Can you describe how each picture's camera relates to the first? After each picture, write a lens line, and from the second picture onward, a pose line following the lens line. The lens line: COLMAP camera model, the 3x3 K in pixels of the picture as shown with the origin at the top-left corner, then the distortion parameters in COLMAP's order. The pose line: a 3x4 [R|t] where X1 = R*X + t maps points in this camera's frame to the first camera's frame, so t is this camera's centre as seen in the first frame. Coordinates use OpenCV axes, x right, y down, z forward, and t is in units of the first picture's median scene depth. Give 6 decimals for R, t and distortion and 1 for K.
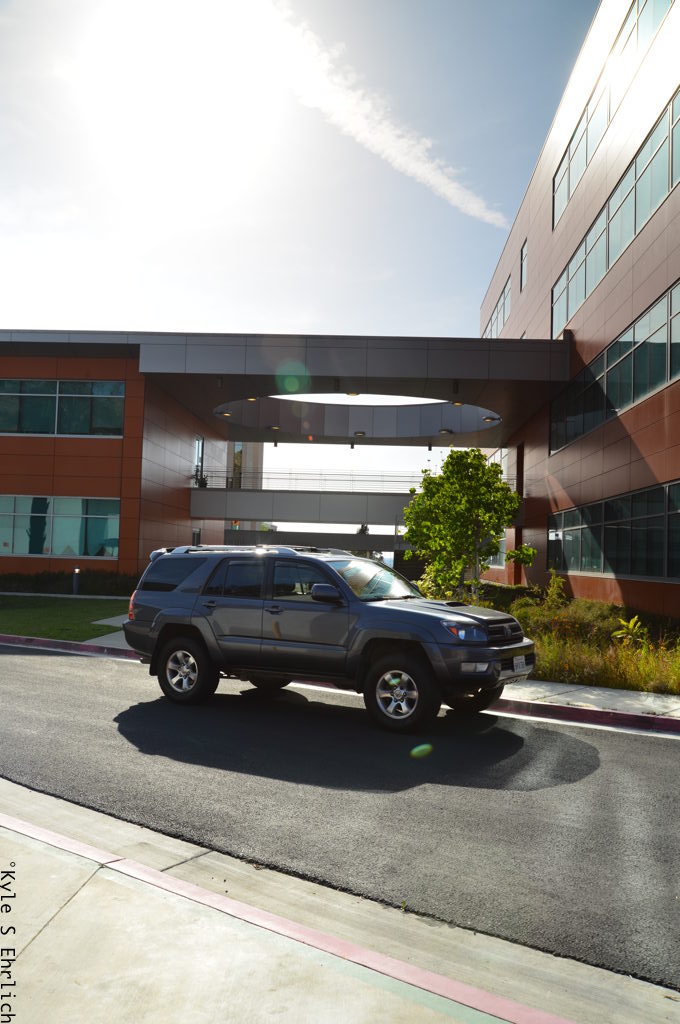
lens RADIAL K [[947.7, 0, 340.0], [0, 947.7, 512.0], [0, 0, 1]] dist [-0.034197, 0.007626]
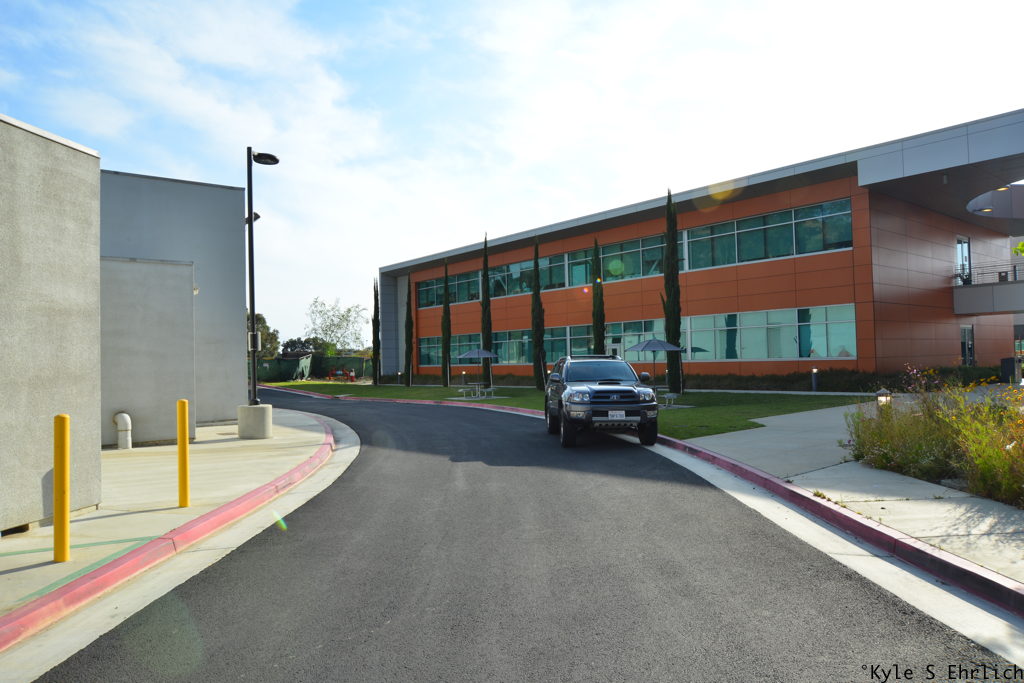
lens RADIAL K [[687.7, 0, 516.7], [0, 687.7, 342.3], [0, 0, 1]] dist [-0.043217, 0.018015]
pose [[0.663957, -0.065641, -0.744884, 0.101268], [0.079538, 0.996688, -0.016933, 0.013647], [0.743529, -0.048003, 0.666979, 0.187399]]
